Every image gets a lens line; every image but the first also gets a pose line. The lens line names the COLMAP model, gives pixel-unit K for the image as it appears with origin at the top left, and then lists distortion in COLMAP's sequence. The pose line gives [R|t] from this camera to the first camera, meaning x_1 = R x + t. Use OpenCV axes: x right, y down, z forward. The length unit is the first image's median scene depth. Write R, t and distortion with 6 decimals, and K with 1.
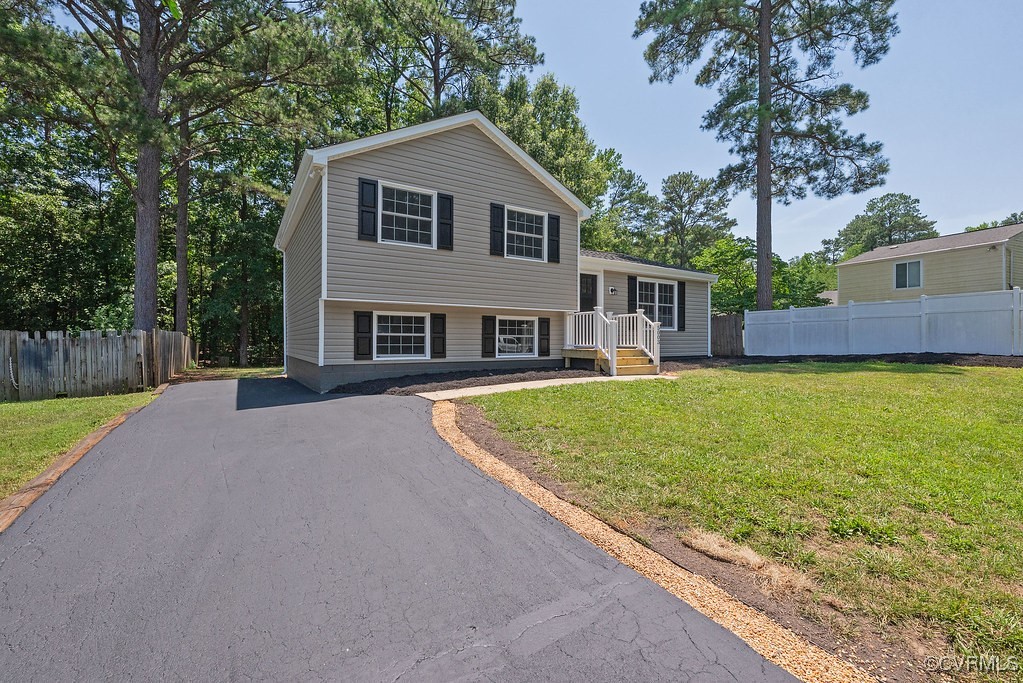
lens RADIAL K [[450.7, 0, 516.5], [0, 450.7, 339.9], [0, 0, 1]] dist [0.002991, -0.000288]
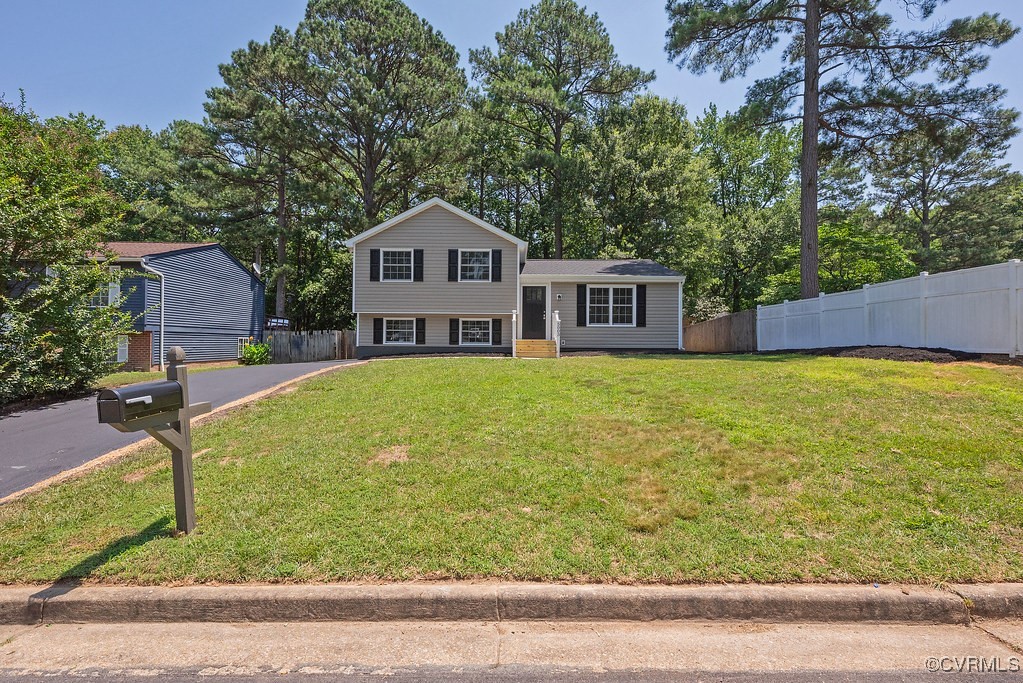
lens RADIAL K [[450.7, 0, 504.4], [0, 450.7, 342.9], [0, 0, 1]] dist [0.002991, -0.000288]
pose [[0.834572, 0.003992, -0.550885, 0.971857], [-0.003775, 0.999992, 0.001527, 0.029713], [0.550887, 0.000805, 0.834580, -0.239646]]
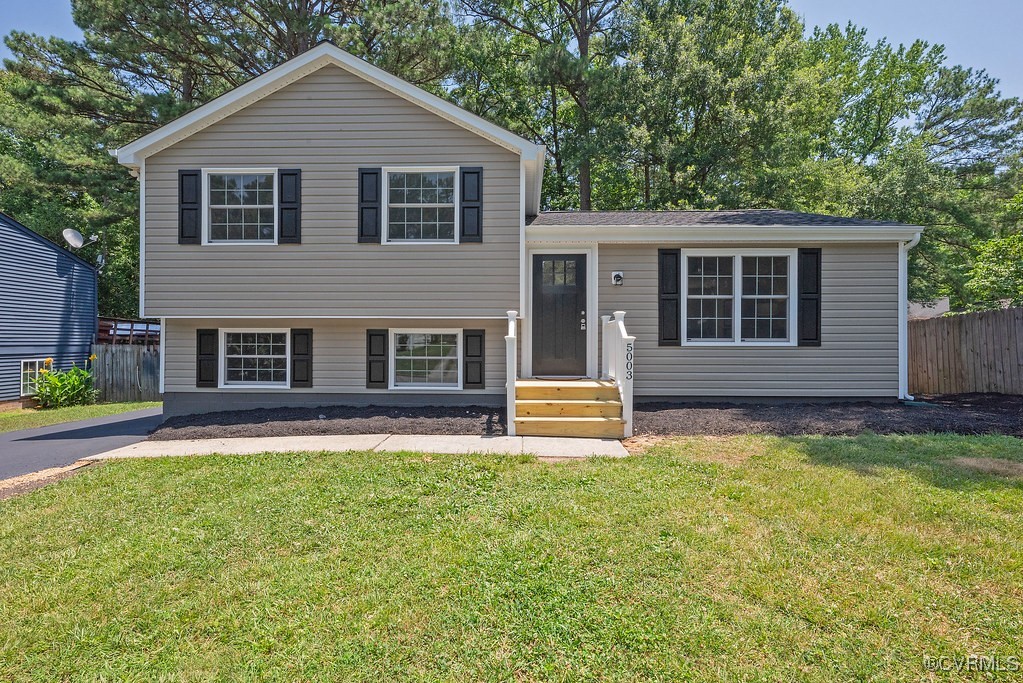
lens RADIAL K [[484.0, 0, 502.5], [0, 484.0, 342.2], [0, 0, 1]] dist [0.005574, -0.000110]
pose [[0.822822, 0.002142, -0.568295, 0.531359], [0.001014, 0.999986, 0.005238, -0.037169], [0.568298, -0.004886, 0.822809, 0.487682]]
